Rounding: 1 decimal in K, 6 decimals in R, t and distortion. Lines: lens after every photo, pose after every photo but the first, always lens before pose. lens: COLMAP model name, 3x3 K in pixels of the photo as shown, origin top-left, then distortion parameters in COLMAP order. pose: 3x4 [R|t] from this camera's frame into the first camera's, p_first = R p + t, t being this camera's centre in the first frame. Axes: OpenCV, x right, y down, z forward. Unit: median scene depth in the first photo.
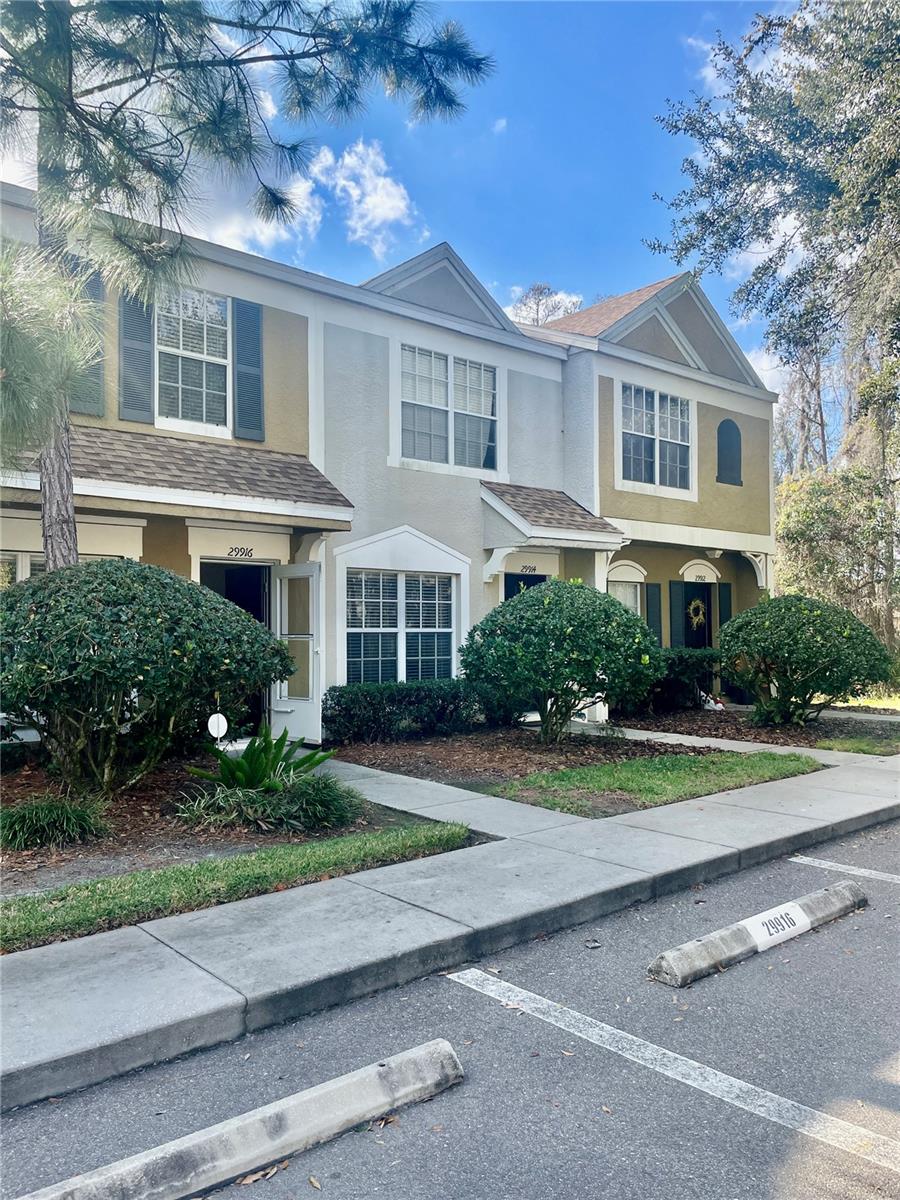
lens RADIAL K [[910.4, 0, 451.7], [0, 910.4, 600.4], [0, 0, 1]] dist [0.088880, -0.118778]
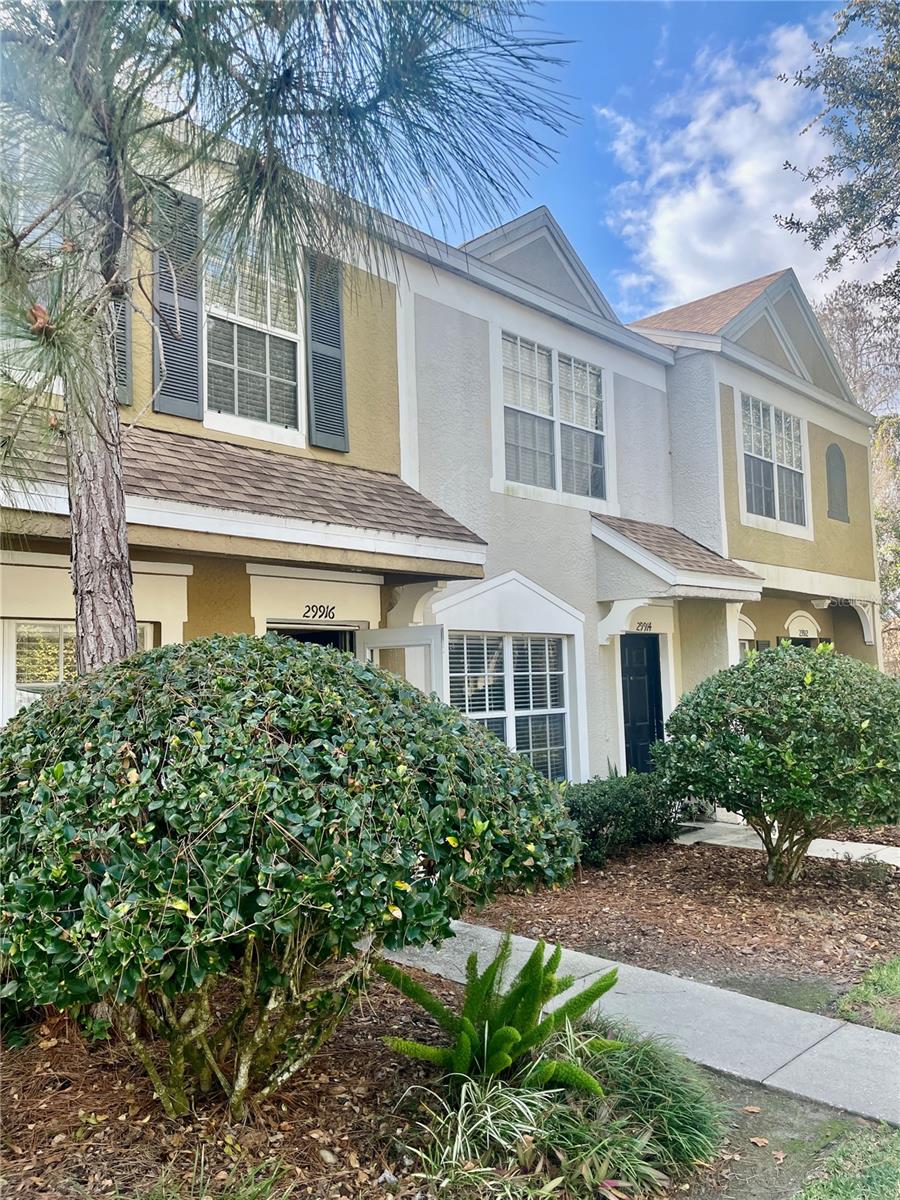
lens RADIAL K [[910.4, 0, 455.1], [0, 910.4, 601.6], [0, 0, 1]] dist [0.088880, -0.118778]
pose [[0.994841, -0.013197, 0.100582, -0.171520], [0.018606, 0.998420, -0.053029, -0.019354], [-0.099723, 0.054627, 0.993515, 0.270618]]
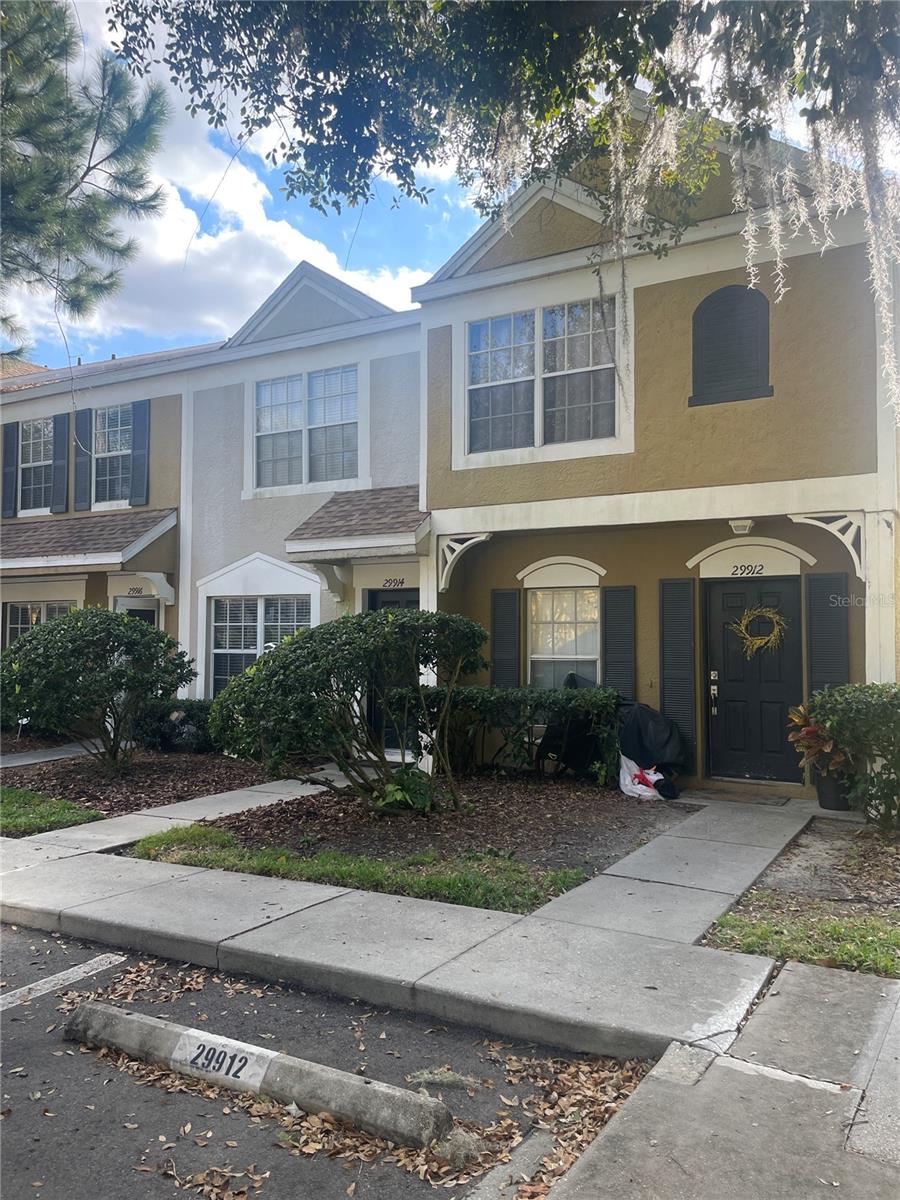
lens RADIAL K [[910.4, 0, 438.9], [0, 910.4, 607.4], [0, 0, 1]] dist [0.088880, -0.118778]
pose [[0.325208, -0.026350, -0.945275, 1.018311], [0.026454, 0.999474, -0.018760, 0.007104], [0.945273, -0.018905, 0.325734, 0.849812]]
